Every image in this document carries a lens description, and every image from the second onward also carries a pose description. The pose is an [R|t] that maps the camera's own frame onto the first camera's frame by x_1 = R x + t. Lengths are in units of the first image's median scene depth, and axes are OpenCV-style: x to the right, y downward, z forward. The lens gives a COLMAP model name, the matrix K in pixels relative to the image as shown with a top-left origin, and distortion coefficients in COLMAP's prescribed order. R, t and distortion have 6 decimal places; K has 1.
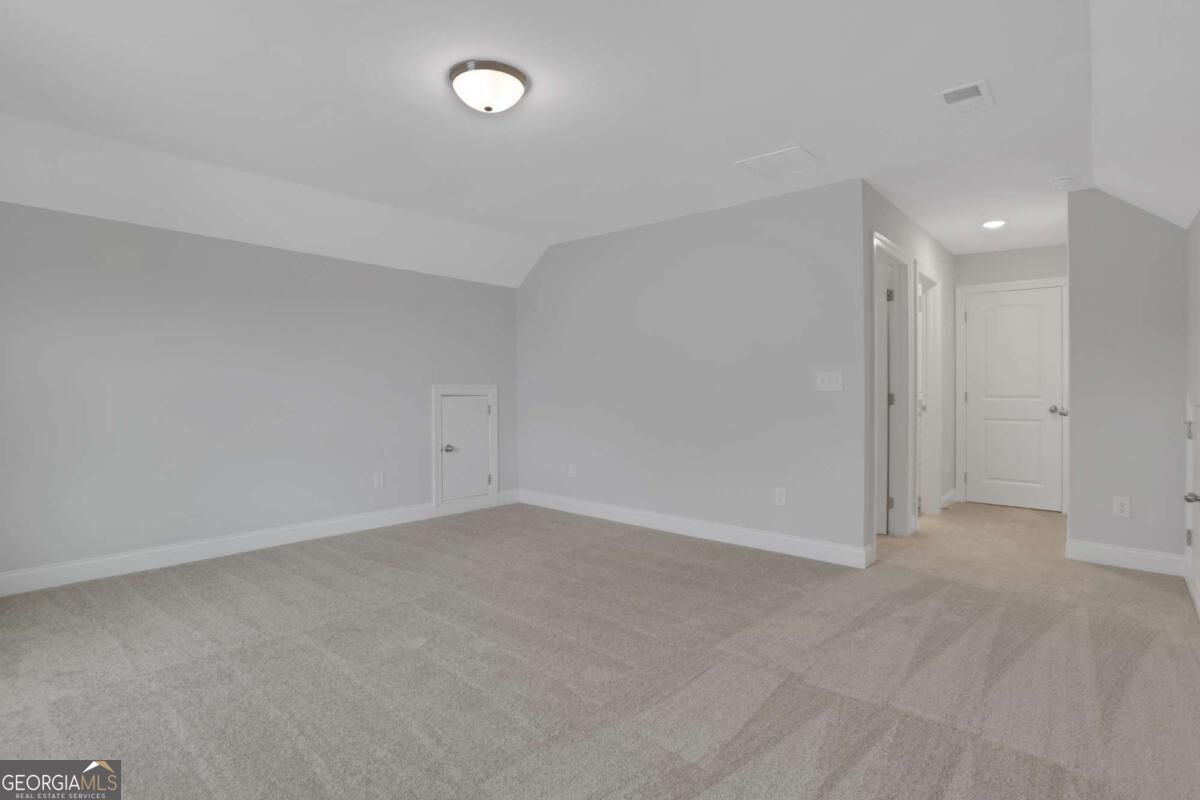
lens RADIAL K [[575.3, 0, 598.0], [0, 575.3, 393.5], [0, 0, 1]] dist [-0.095415, 0.044037]
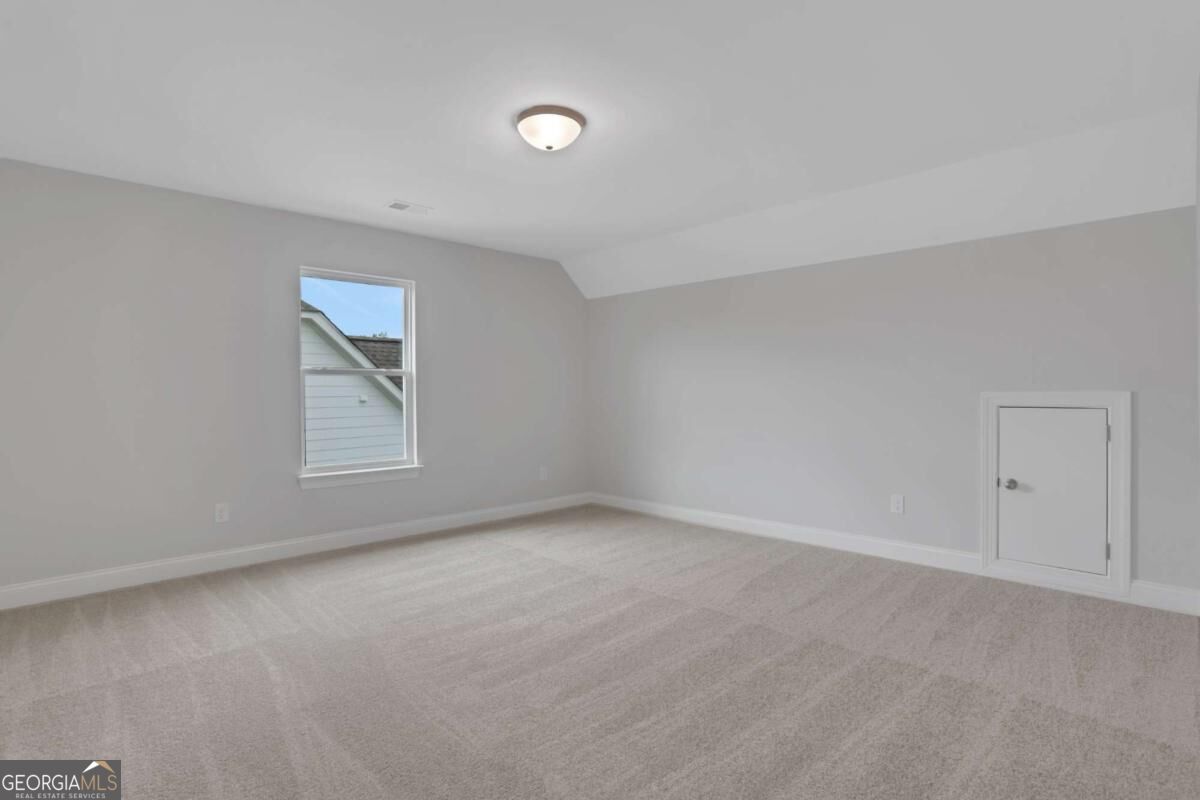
lens RADIAL K [[575.3, 0, 598.0], [0, 575.3, 393.5], [0, 0, 1]] dist [-0.095415, 0.044037]
pose [[-0.071646, -0.013140, -0.997344, 0.450650], [-0.006986, 0.999895, -0.012671, -0.000945], [0.997406, 0.006060, -0.071731, 0.566040]]
